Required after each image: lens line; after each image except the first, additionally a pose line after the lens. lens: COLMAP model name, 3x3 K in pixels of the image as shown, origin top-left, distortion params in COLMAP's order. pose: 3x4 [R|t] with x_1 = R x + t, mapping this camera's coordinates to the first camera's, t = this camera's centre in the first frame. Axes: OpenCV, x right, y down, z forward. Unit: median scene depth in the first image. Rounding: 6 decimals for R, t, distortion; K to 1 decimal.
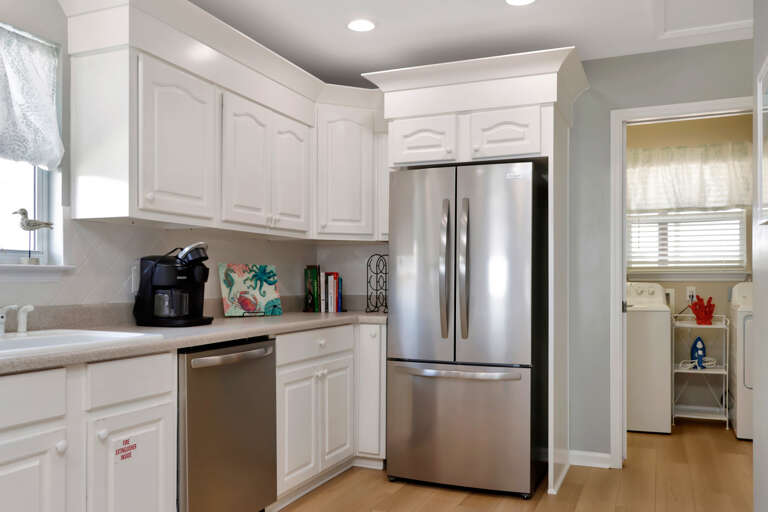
lens RADIAL K [[629.9, 0, 387.8], [0, 629.9, 282.9], [0, 0, 1]] dist [0.008344, -0.004713]
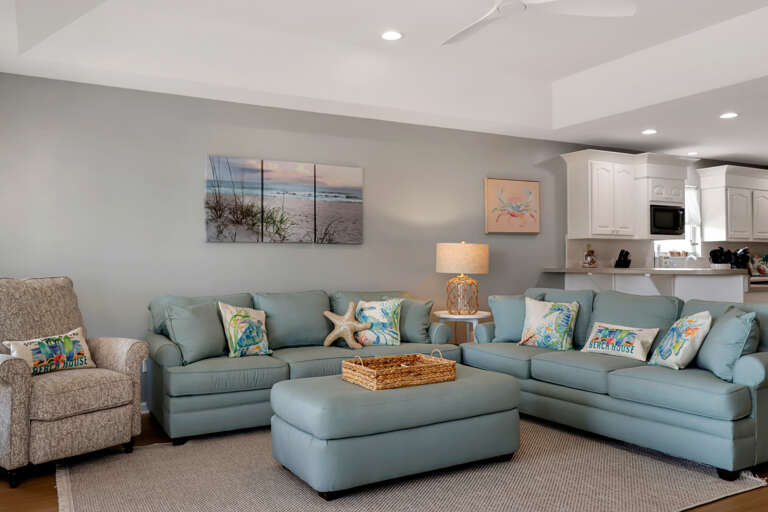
lens RADIAL K [[629.9, 0, 379.1], [0, 629.9, 242.3], [0, 0, 1]] dist [0.008344, -0.004713]
pose [[0.793719, -0.024515, -0.607791, 0.098379], [0.002685, 0.999319, -0.036802, 0.009864], [0.608279, 0.027578, 0.793244, -1.966473]]
